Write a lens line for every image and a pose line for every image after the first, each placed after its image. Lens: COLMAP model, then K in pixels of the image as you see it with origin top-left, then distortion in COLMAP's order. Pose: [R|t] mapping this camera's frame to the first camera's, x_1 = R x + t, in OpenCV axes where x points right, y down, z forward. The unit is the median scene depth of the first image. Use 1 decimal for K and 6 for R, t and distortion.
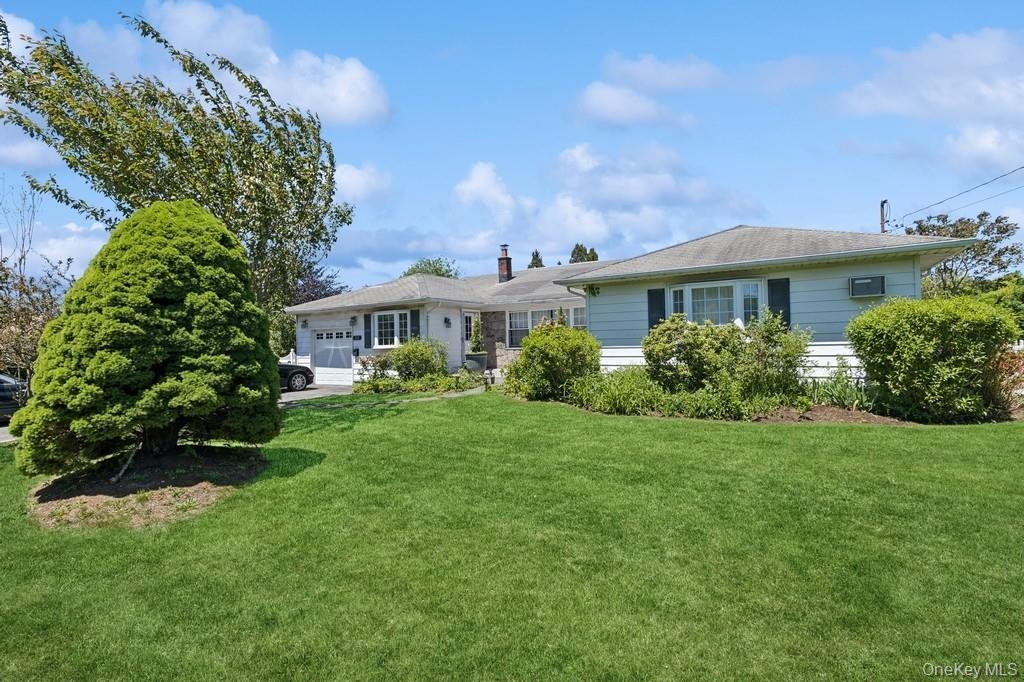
lens RADIAL K [[486.8, 0, 512.0], [0, 486.8, 341.0], [0, 0, 1]] dist [0.004317, 0.000511]
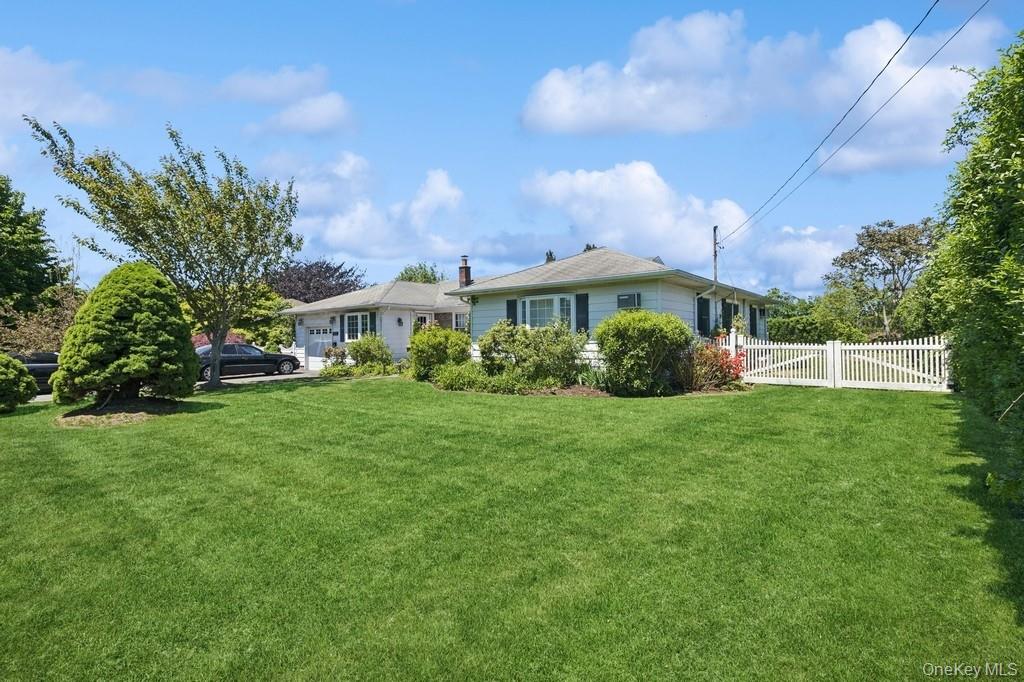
lens RADIAL K [[486.8, 0, 512.0], [0, 486.8, 341.0], [0, 0, 1]] dist [0.004317, 0.000511]
pose [[0.993849, 0.009033, -0.110379, 0.957733], [-0.007664, 0.999888, 0.012818, -0.024120], [0.110482, -0.011893, 0.993807, -0.695503]]
